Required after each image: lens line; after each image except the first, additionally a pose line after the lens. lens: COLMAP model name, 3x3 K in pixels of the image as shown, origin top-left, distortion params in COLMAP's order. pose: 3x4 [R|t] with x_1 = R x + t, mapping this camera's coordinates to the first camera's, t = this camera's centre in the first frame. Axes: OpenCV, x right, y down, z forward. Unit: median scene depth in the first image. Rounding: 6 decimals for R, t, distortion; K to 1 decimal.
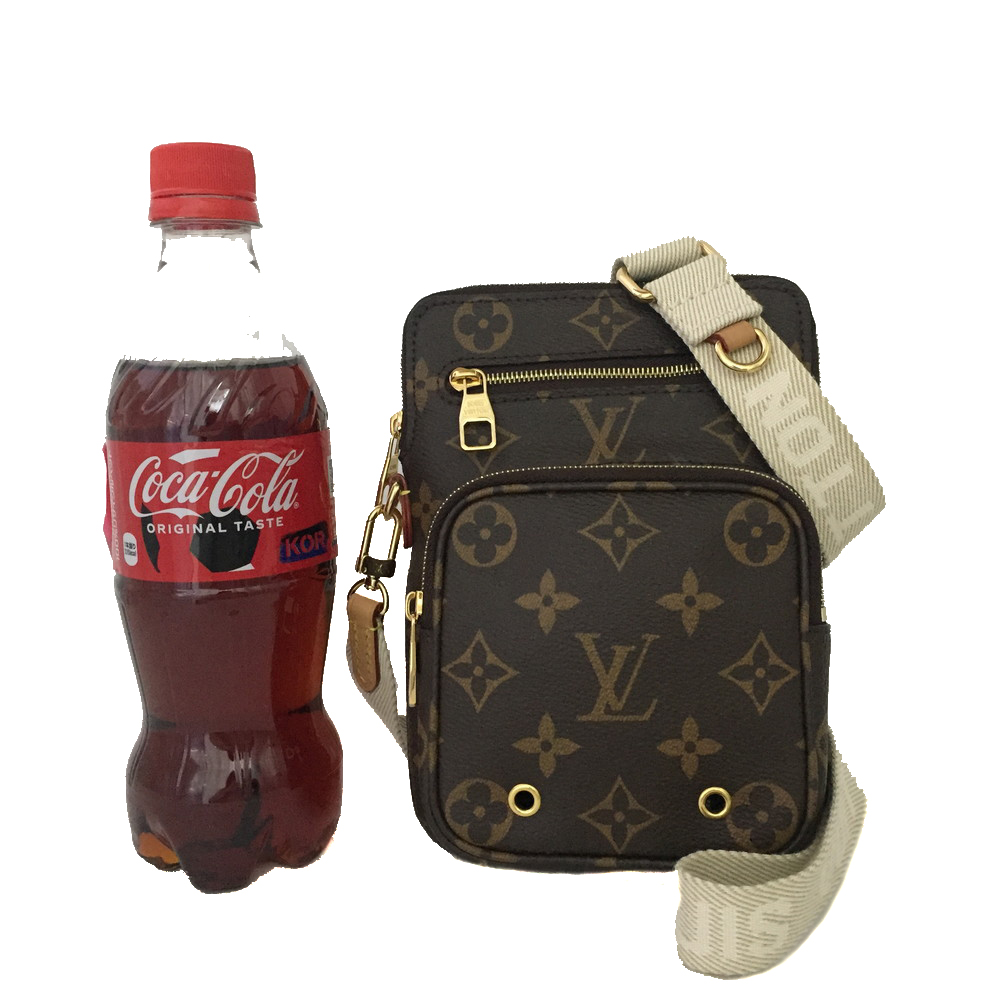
lens RADIAL K [[1142.4, 0, 497.6], [0, 1142.4, 500.0], [0, 0, 1]] dist [0.068092, 0.000000]
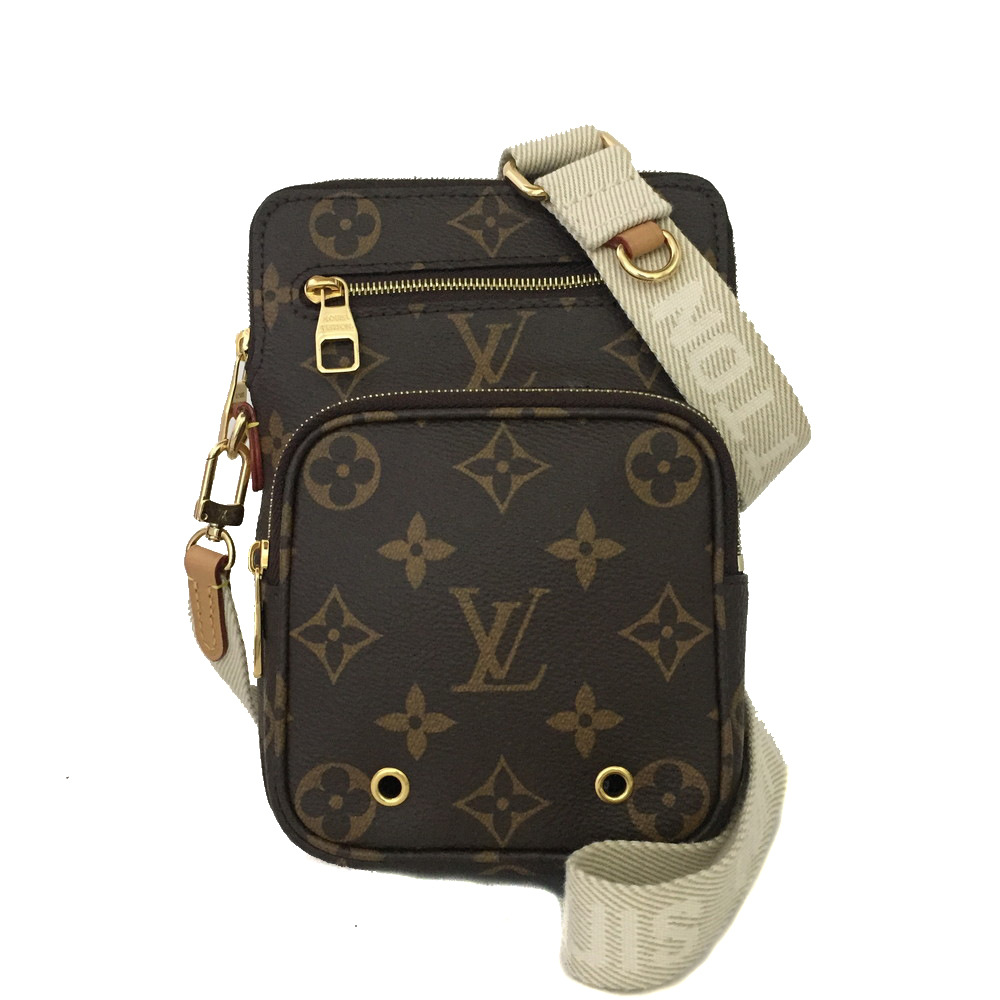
lens RADIAL K [[1142.4, 0, 486.2], [0, 1142.4, 498.3], [0, 0, 1]] dist [0.068092, 0.000000]
pose [[0.997975, -0.004717, 0.063436, 0.038165], [0.002835, 0.999554, 0.029734, 0.023835], [-0.063548, -0.029494, 0.997543, 0.151842]]
